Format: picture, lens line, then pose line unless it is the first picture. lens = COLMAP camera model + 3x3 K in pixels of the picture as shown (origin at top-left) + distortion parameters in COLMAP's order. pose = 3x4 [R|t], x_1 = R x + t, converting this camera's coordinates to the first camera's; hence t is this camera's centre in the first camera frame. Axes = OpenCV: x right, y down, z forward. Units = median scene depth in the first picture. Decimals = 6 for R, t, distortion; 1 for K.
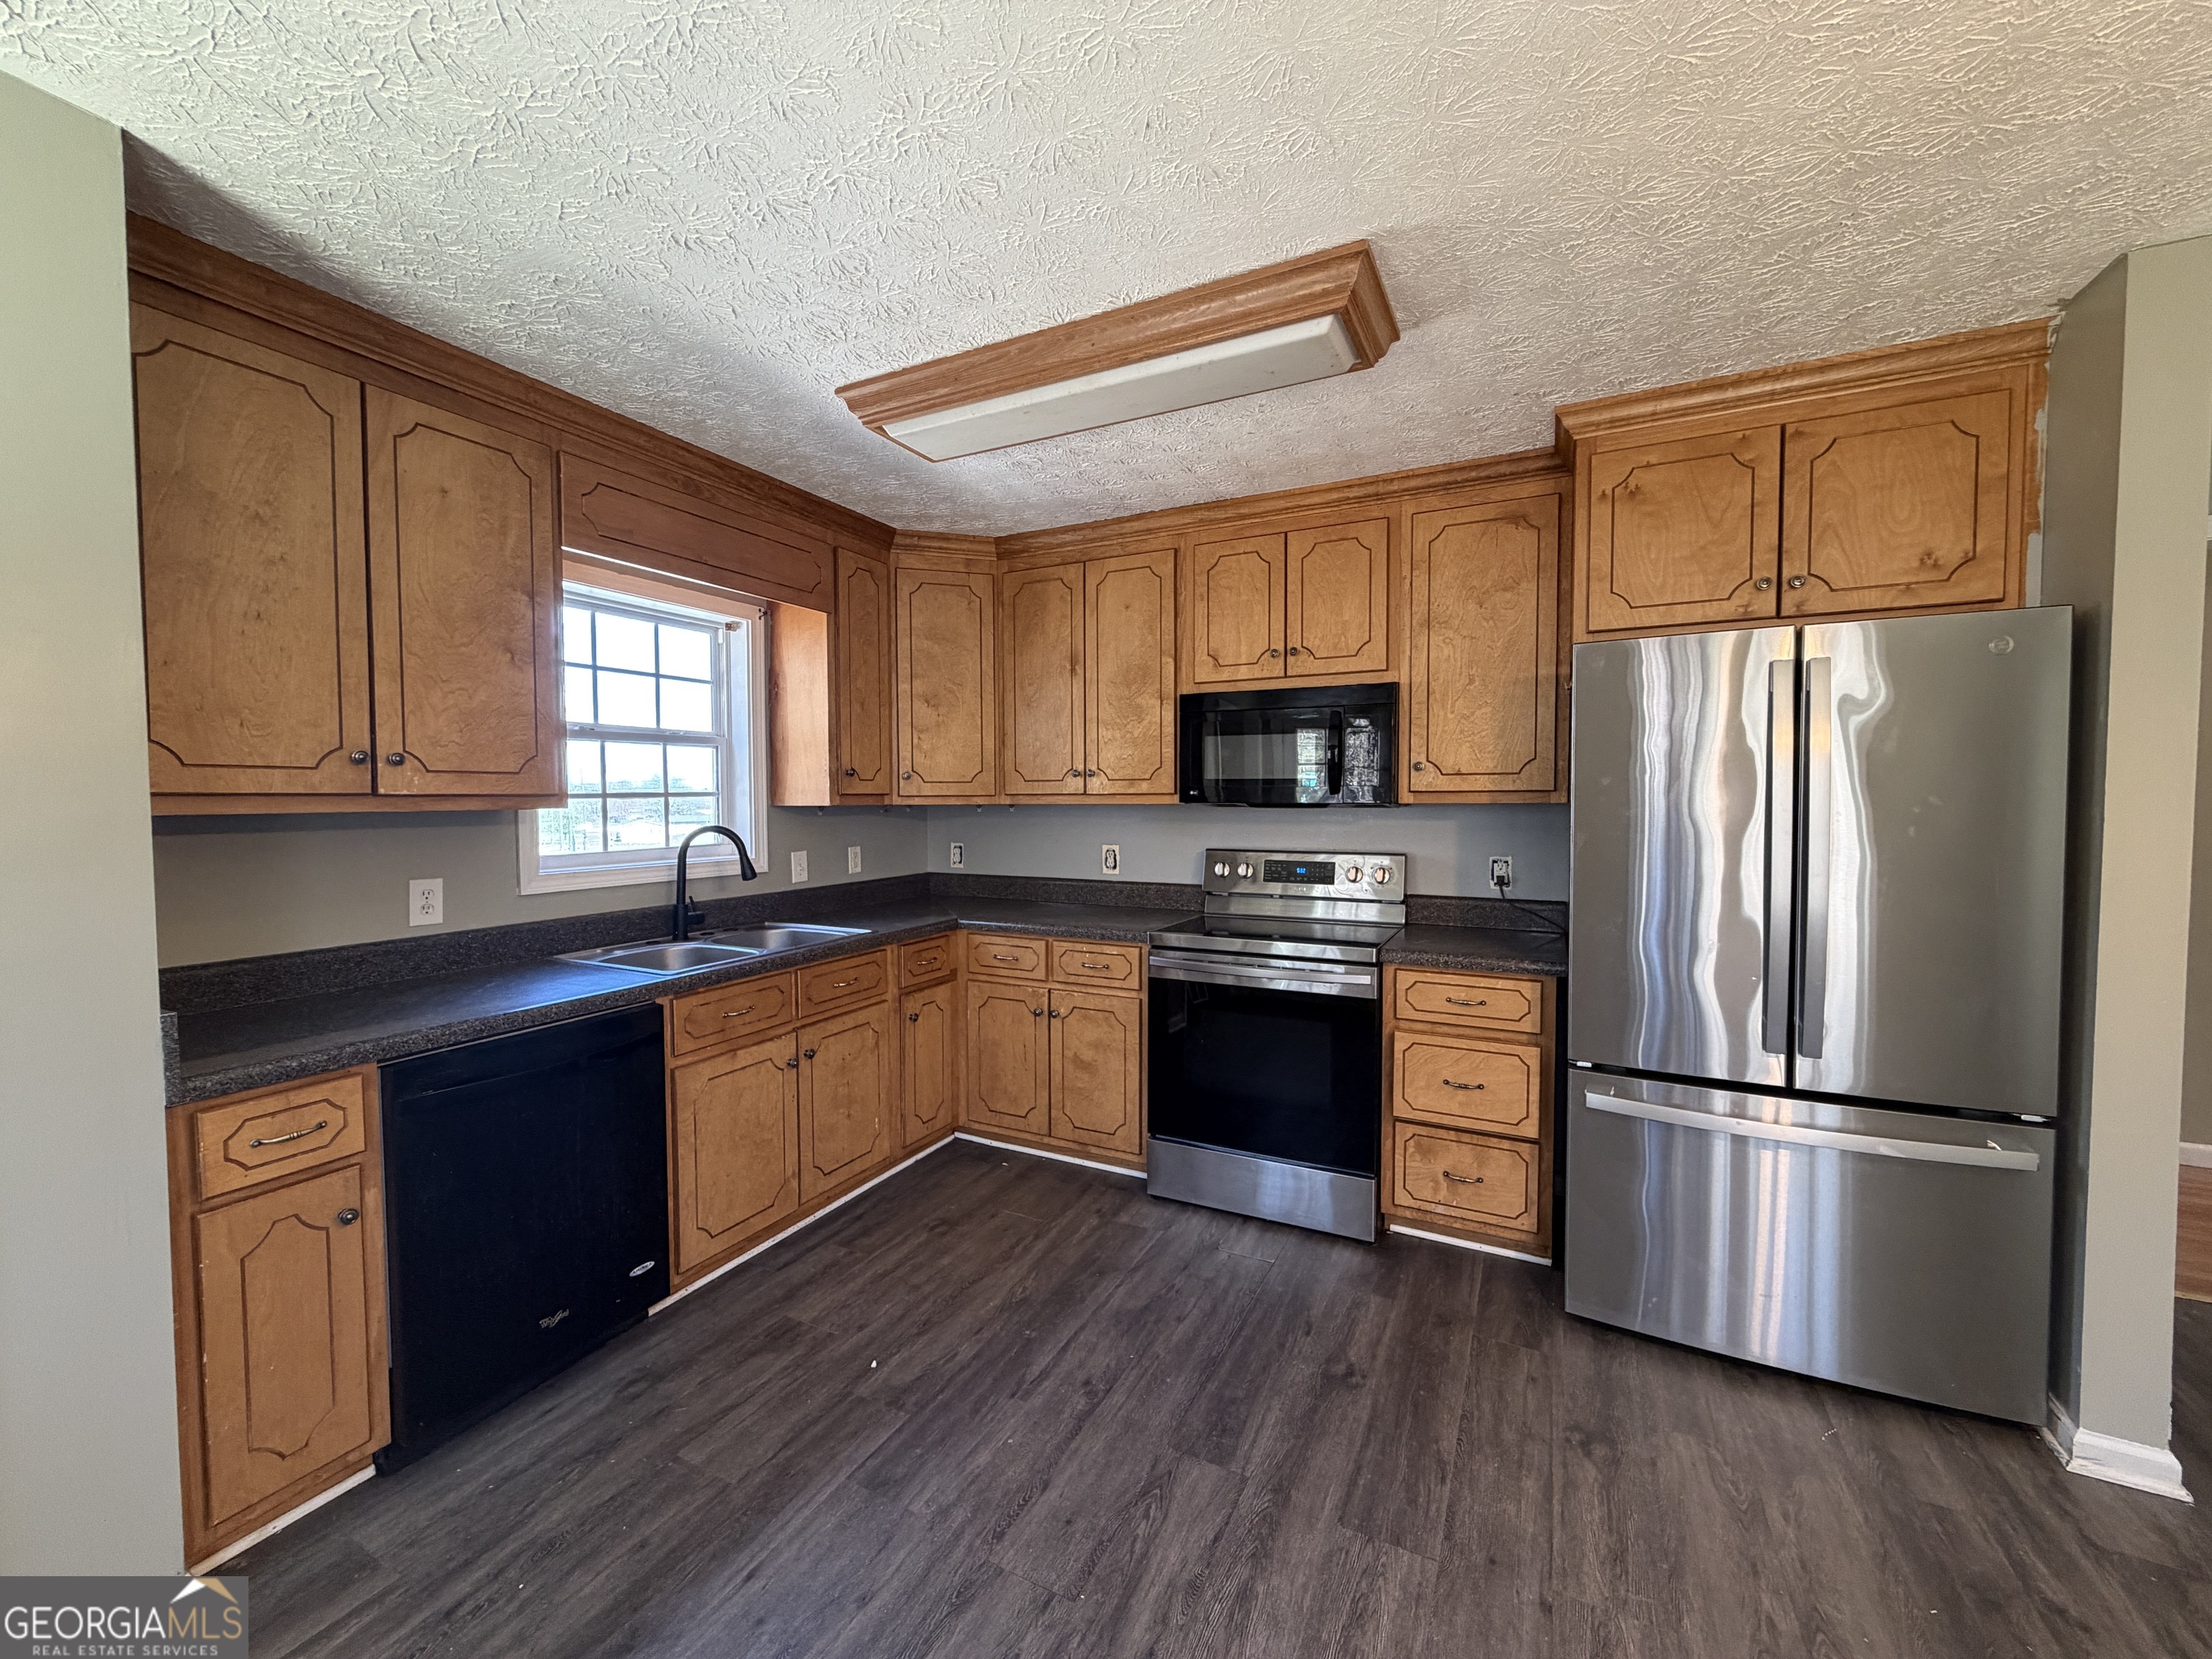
lens RADIAL K [[881.5, 0, 1101.6], [0, 881.5, 830.9], [0, 0, 1]] dist [-0.000777, -0.000003]
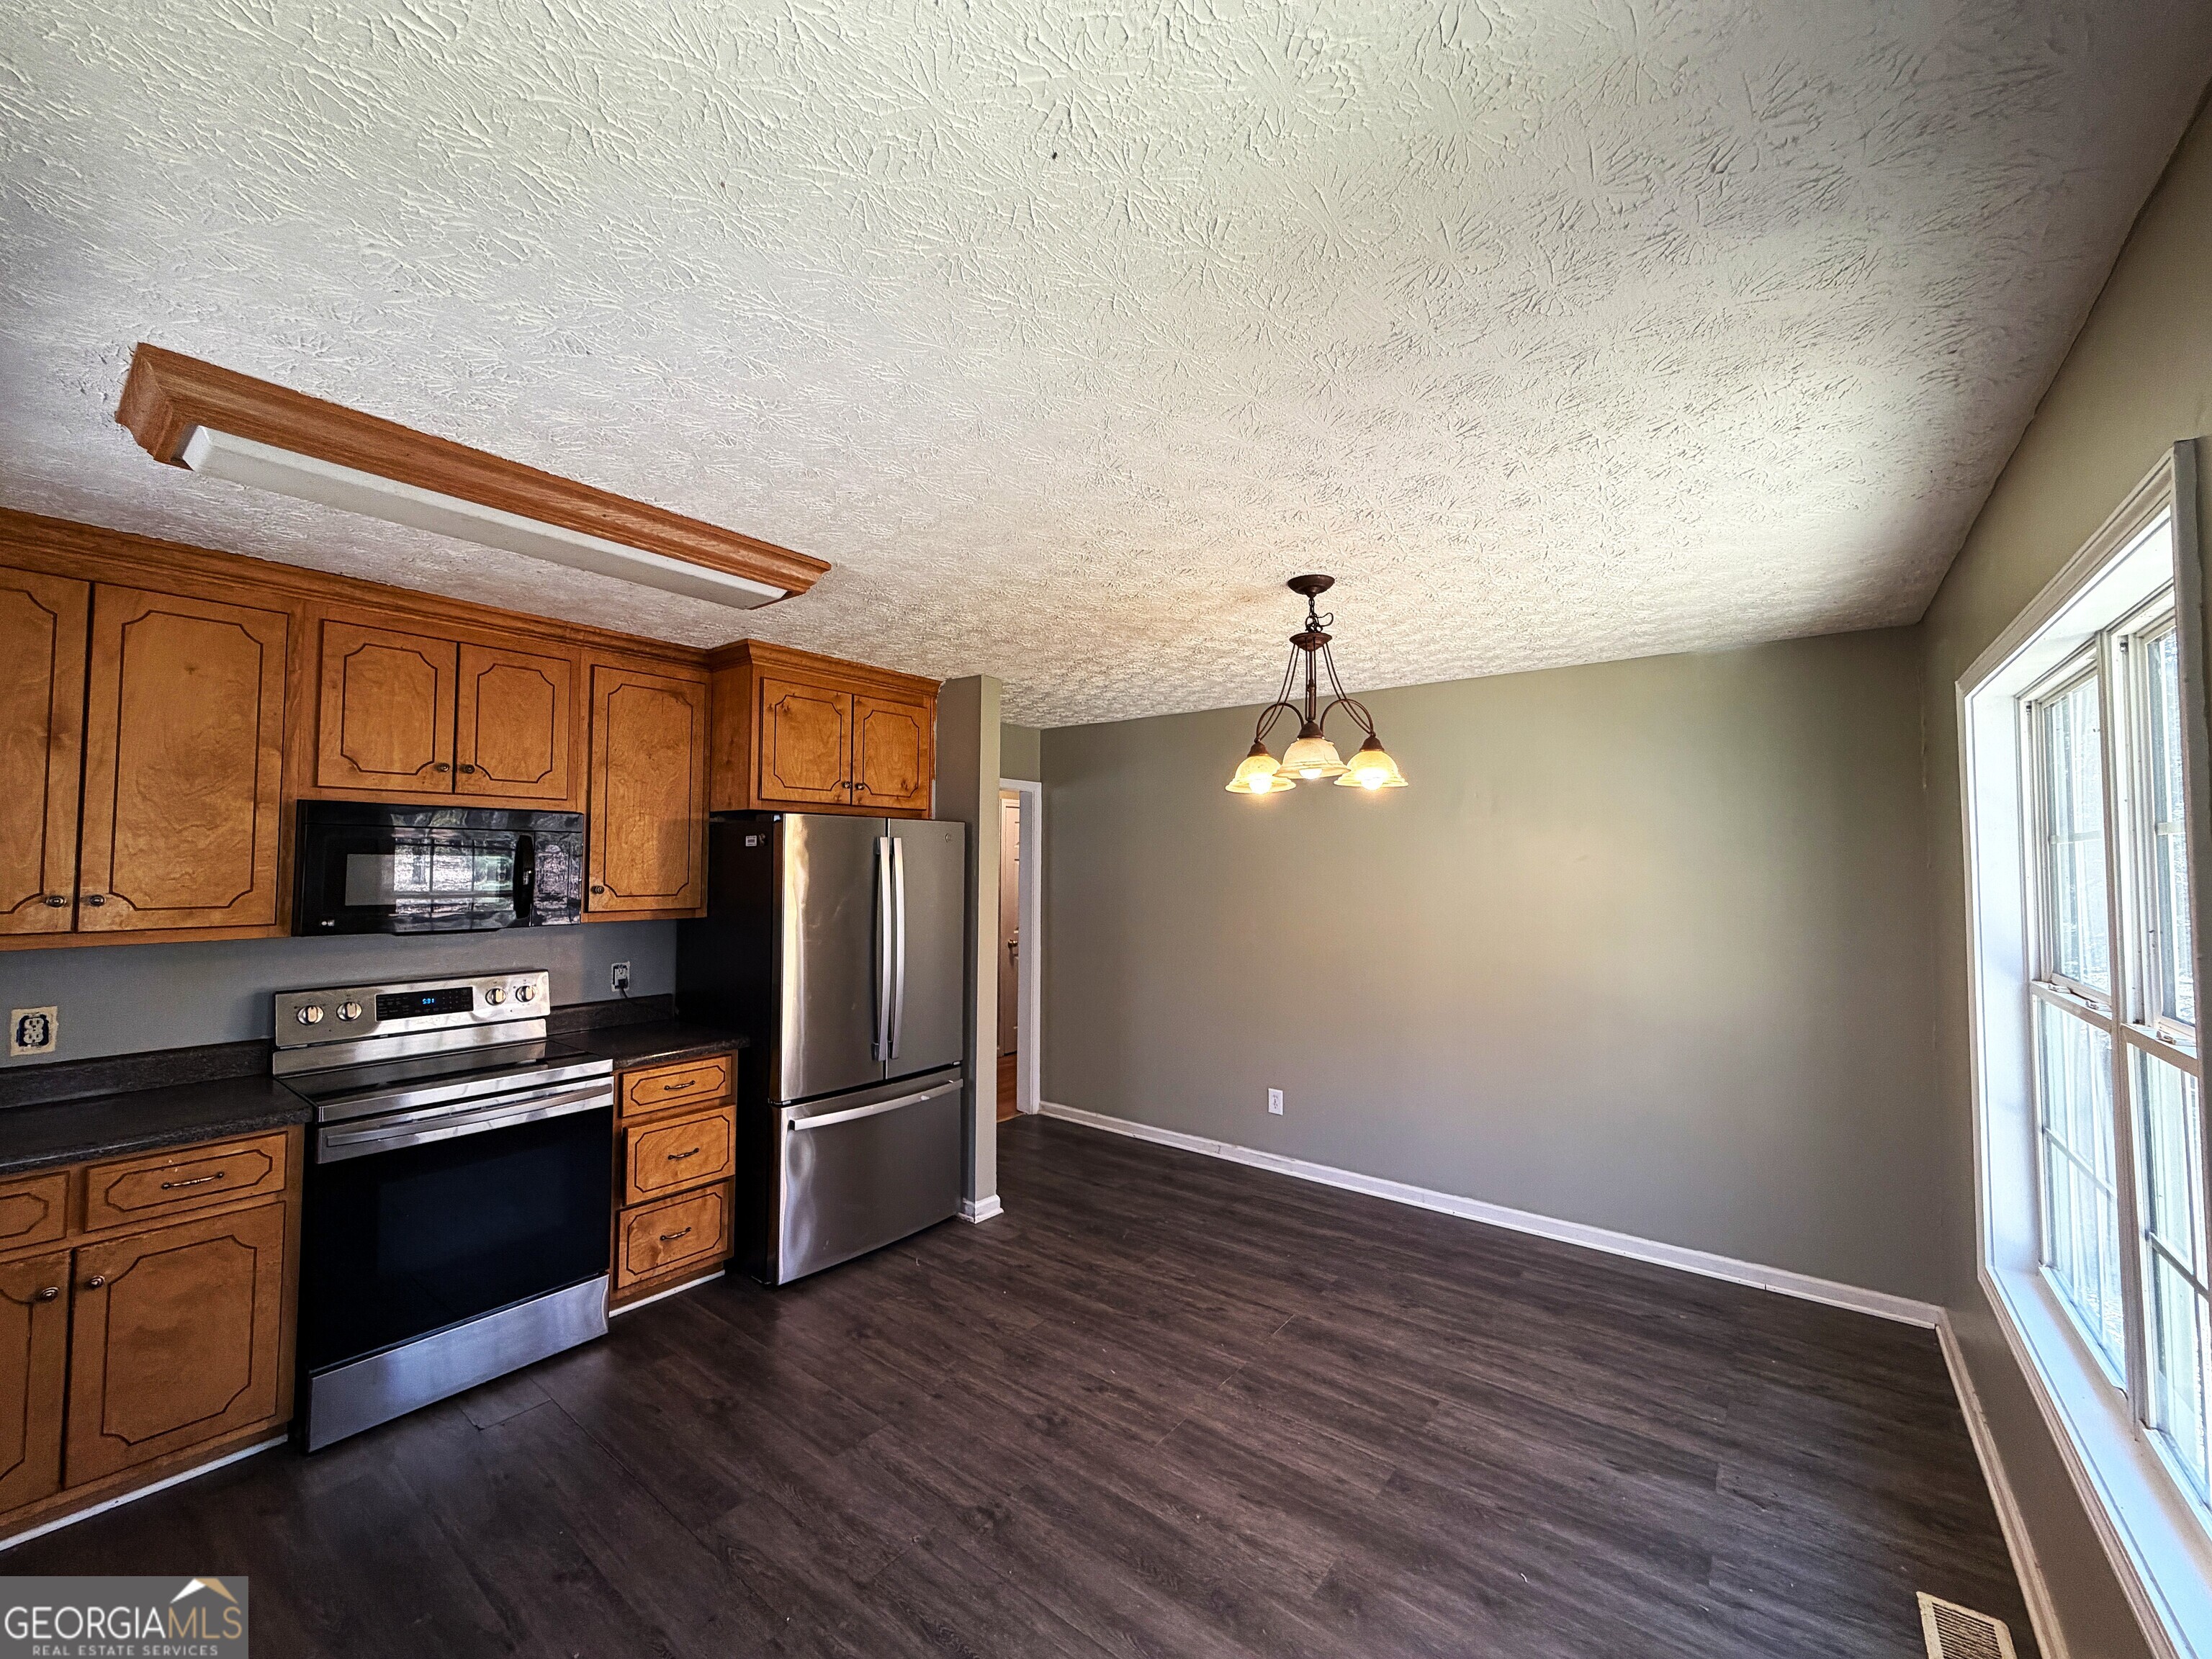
lens RADIAL K [[881.5, 0, 1104.2], [0, 881.5, 827.7], [0, 0, 1]] dist [-0.000777, -0.000003]
pose [[0.181923, 0.042812, 0.982380, -0.645540], [0.029162, 0.998377, -0.048909, -0.080800], [-0.982880, 0.037545, 0.180379, 0.170226]]
